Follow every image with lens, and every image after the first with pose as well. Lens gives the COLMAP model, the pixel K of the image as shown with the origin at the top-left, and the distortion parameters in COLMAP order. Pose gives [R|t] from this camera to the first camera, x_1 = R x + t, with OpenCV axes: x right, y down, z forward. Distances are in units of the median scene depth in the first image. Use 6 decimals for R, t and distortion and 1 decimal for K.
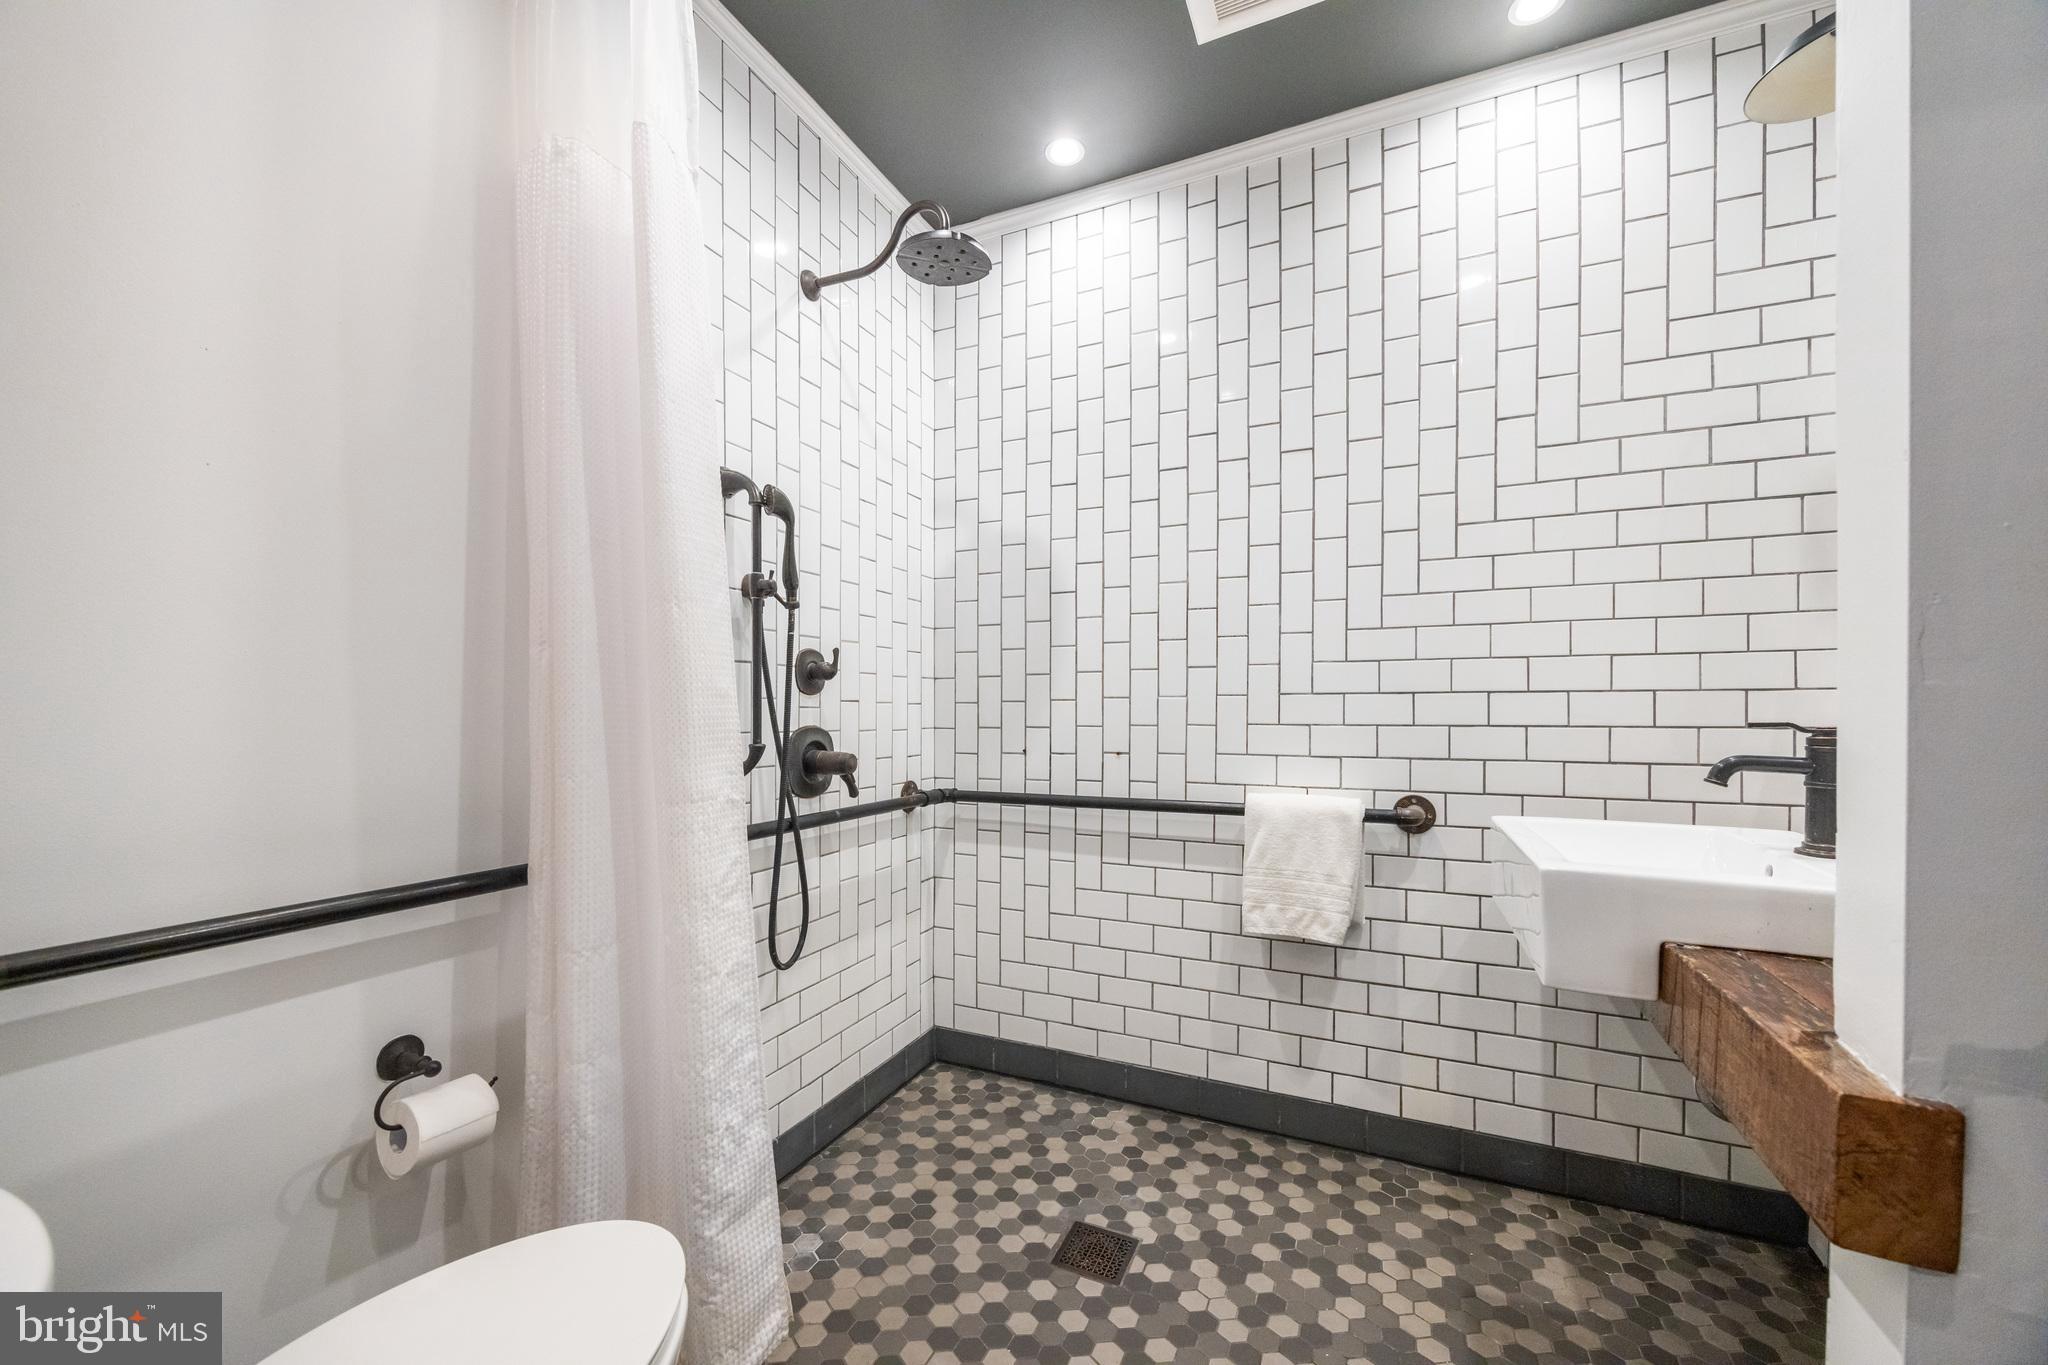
lens RADIAL K [[777.2, 0, 1017.5], [0, 777.2, 711.0], [0, 0, 1]] dist [-0.003963, 0.000254]
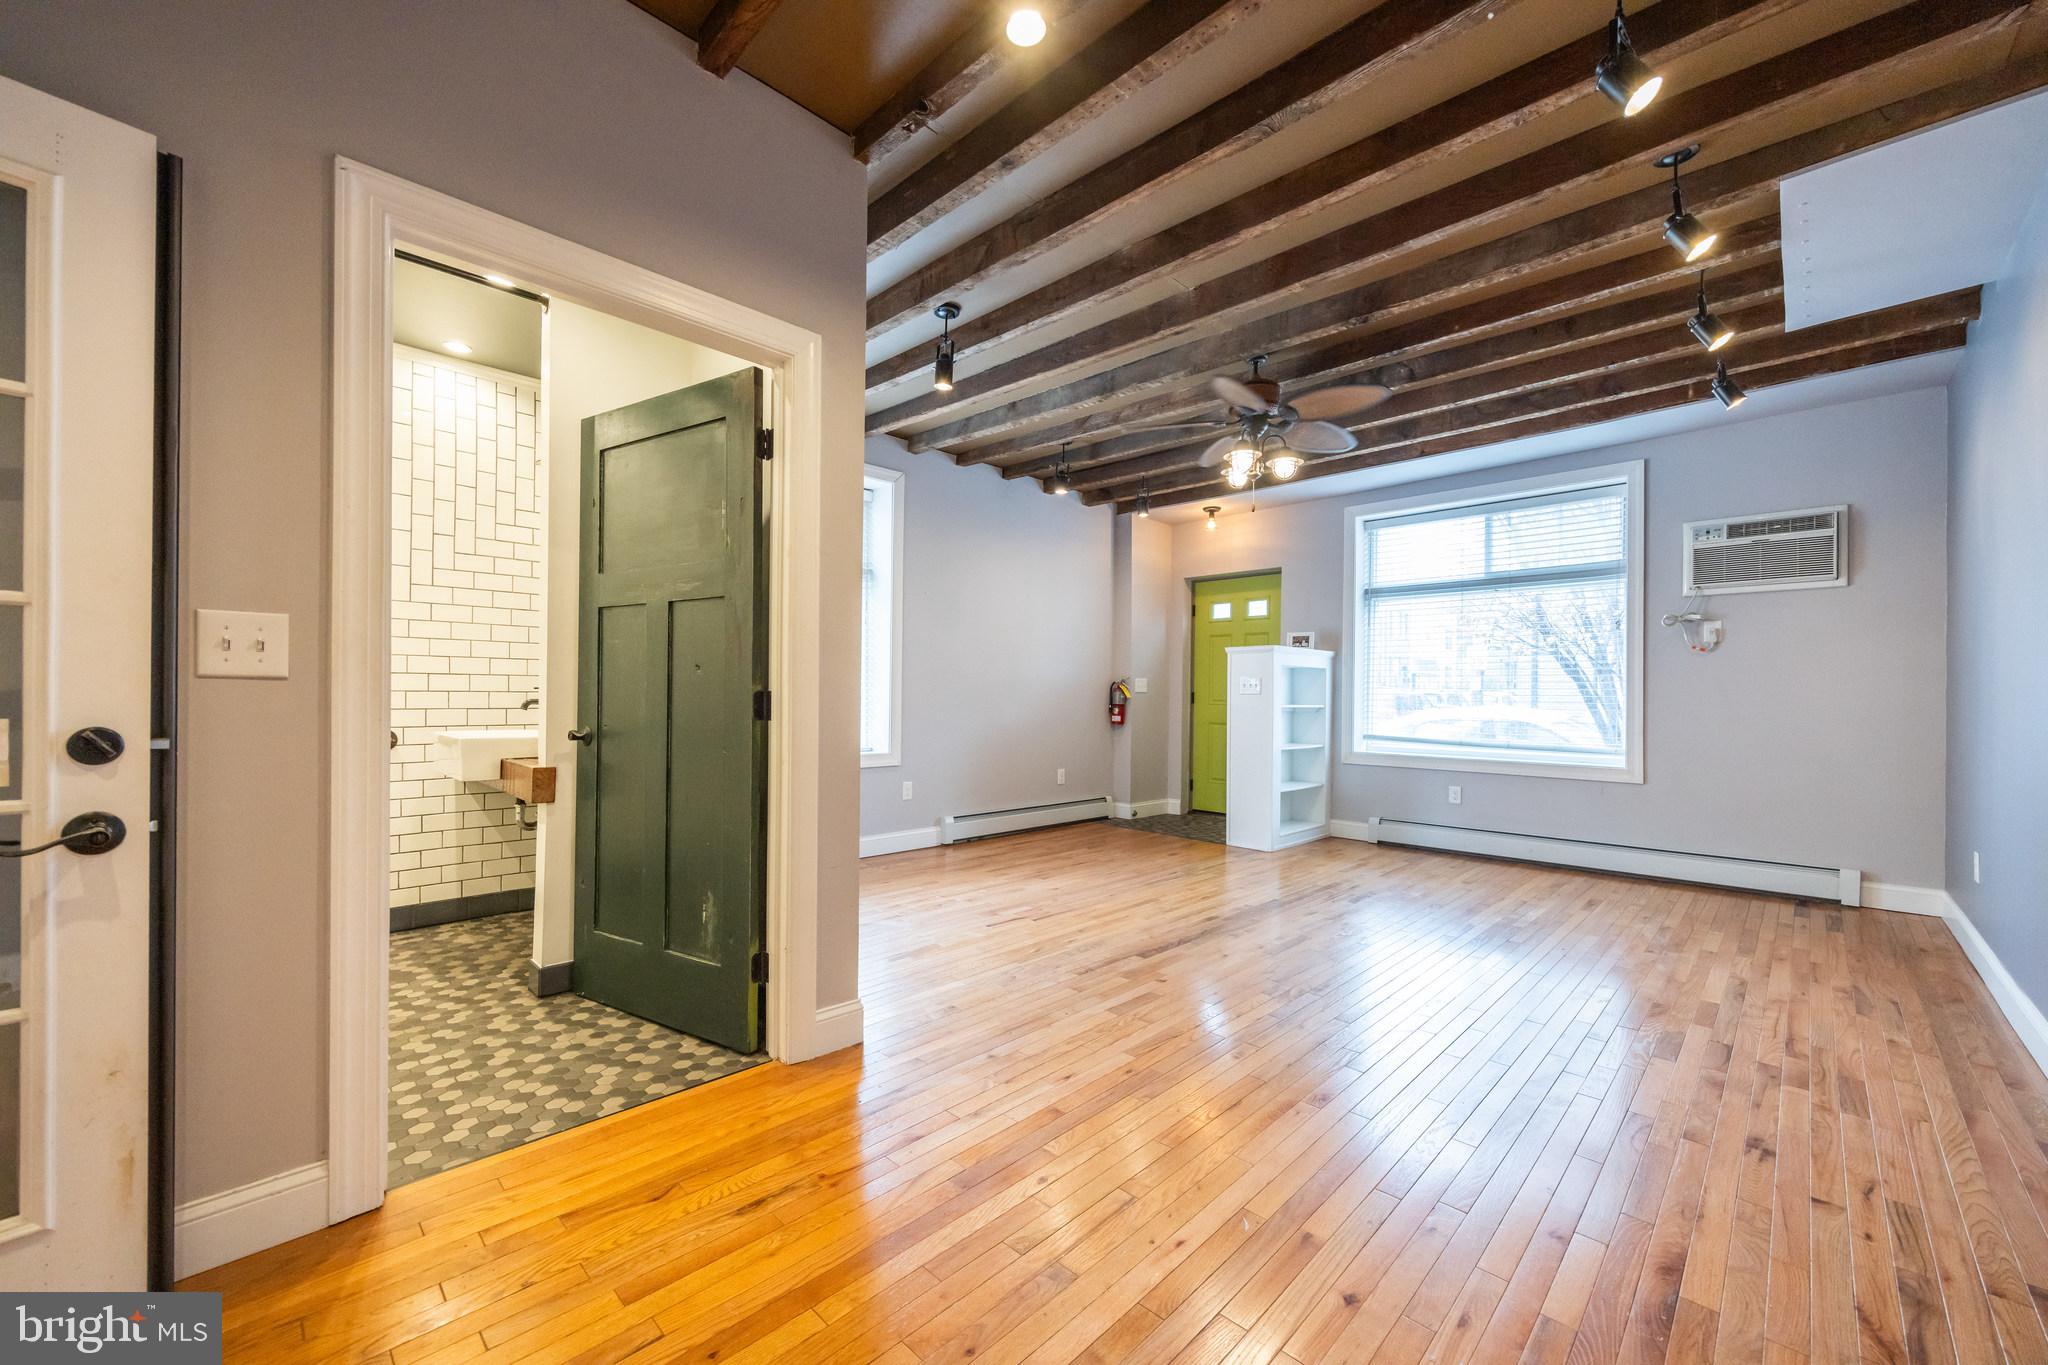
lens RADIAL K [[792.3, 0, 1016.1], [0, 792.3, 699.9], [0, 0, 1]] dist [-0.001939, 0.000249]
pose [[0.338620, -0.002060, 0.940921, -0.696219], [-0.006877, 0.999965, 0.004664, 0.020363], [-0.940898, -0.008050, 0.338594, -0.966819]]
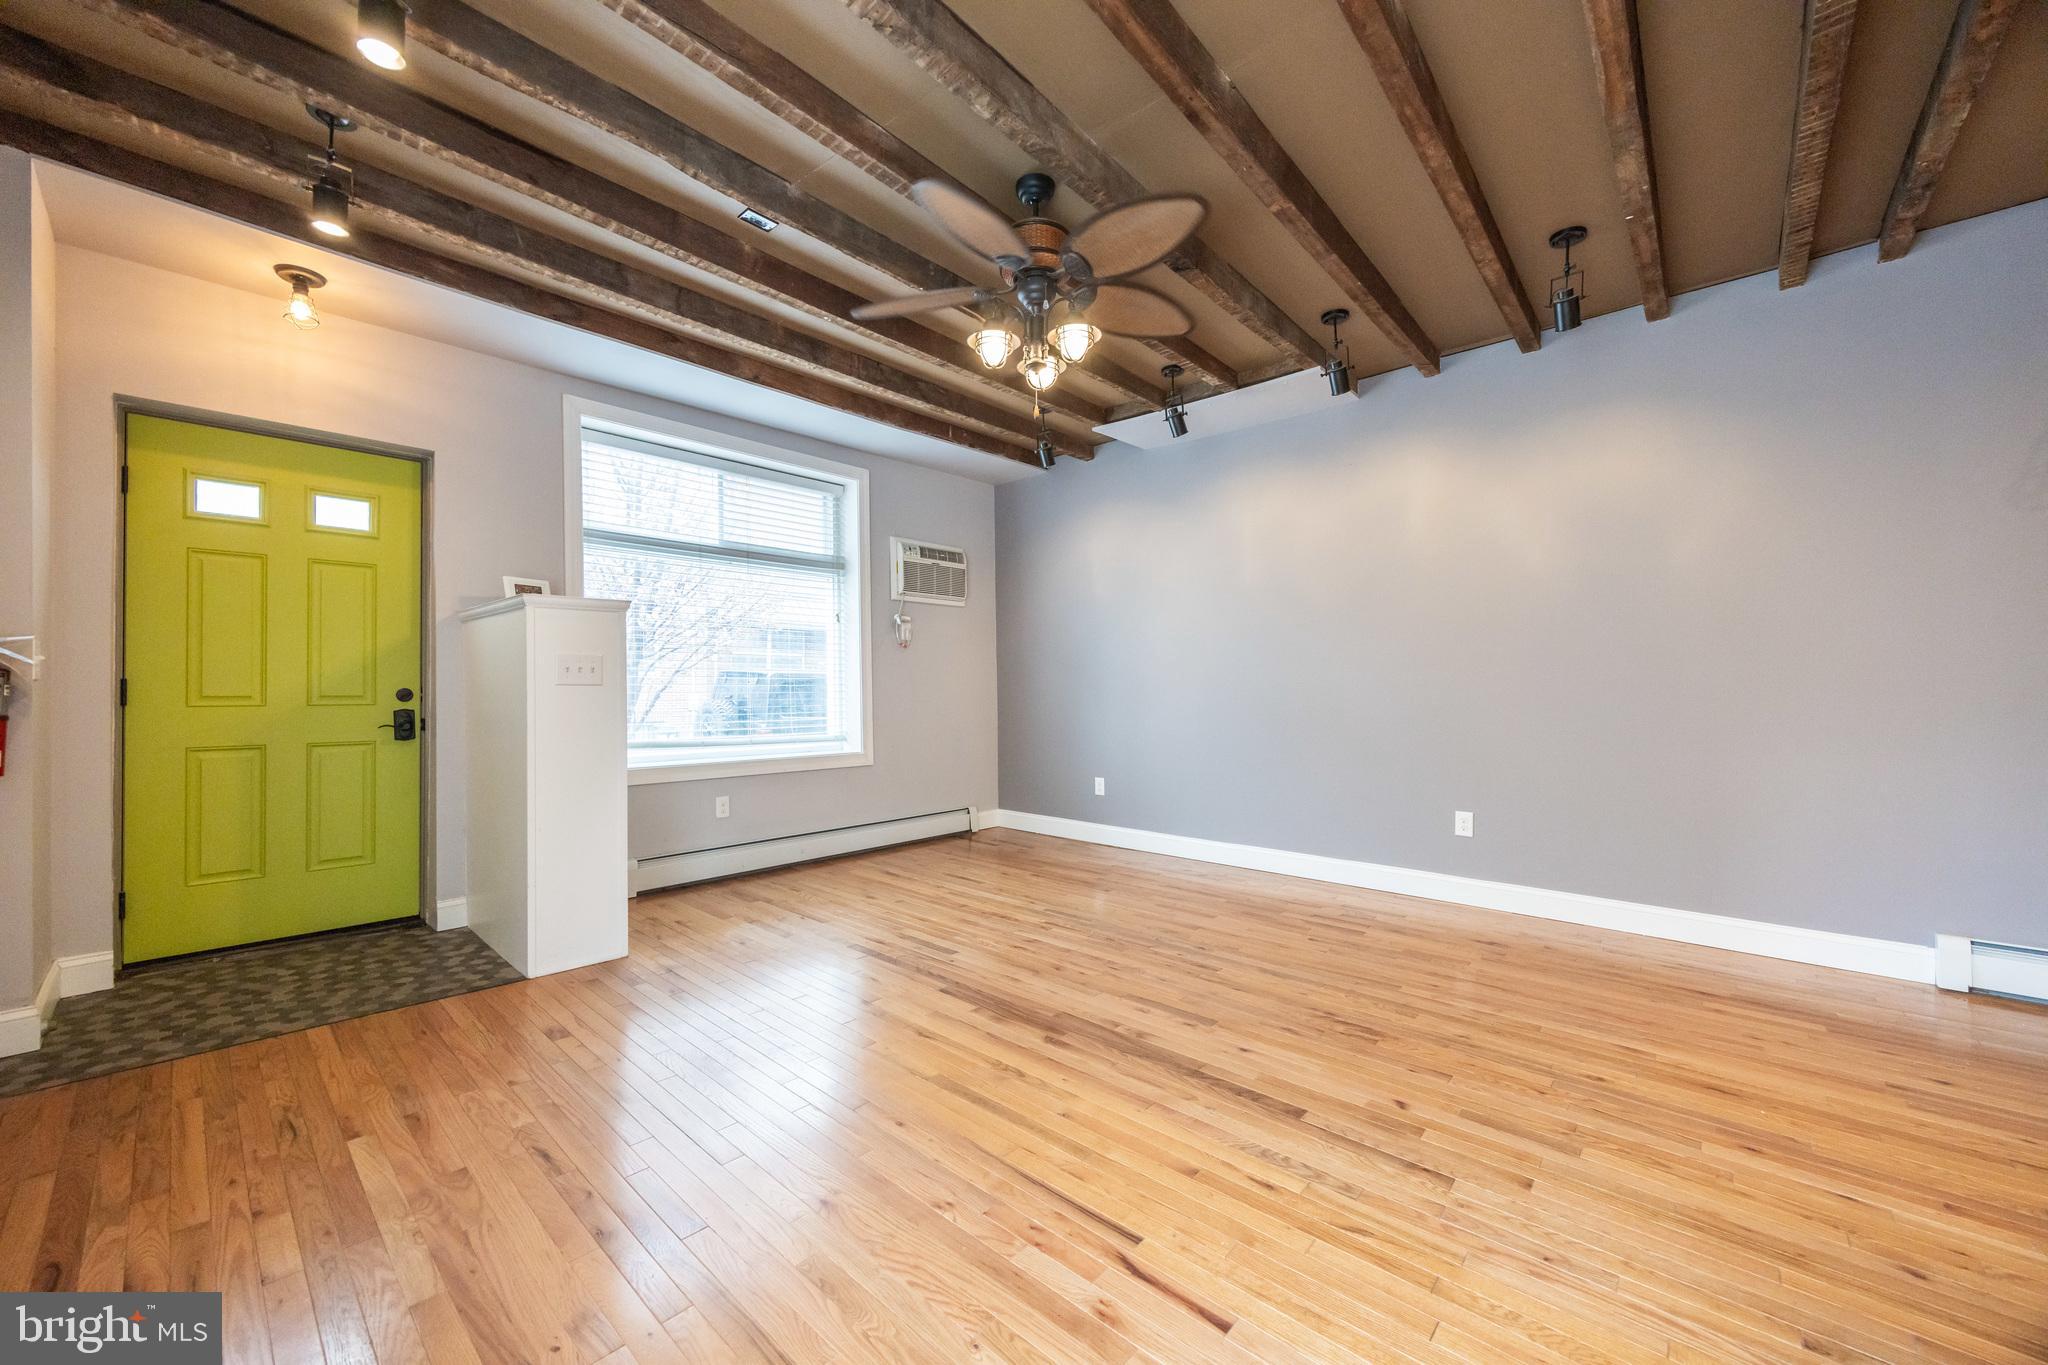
lens RADIAL K [[777.2, 0, 1020.3], [0, 777.2, 680.6], [0, 0, 1]] dist [-0.003963, 0.000254]
pose [[-0.955504, 0.001319, 0.294974, 1.044406], [-0.000676, 0.999978, -0.006659, 0.008353], [-0.294976, -0.006562, -0.955482, 0.449168]]
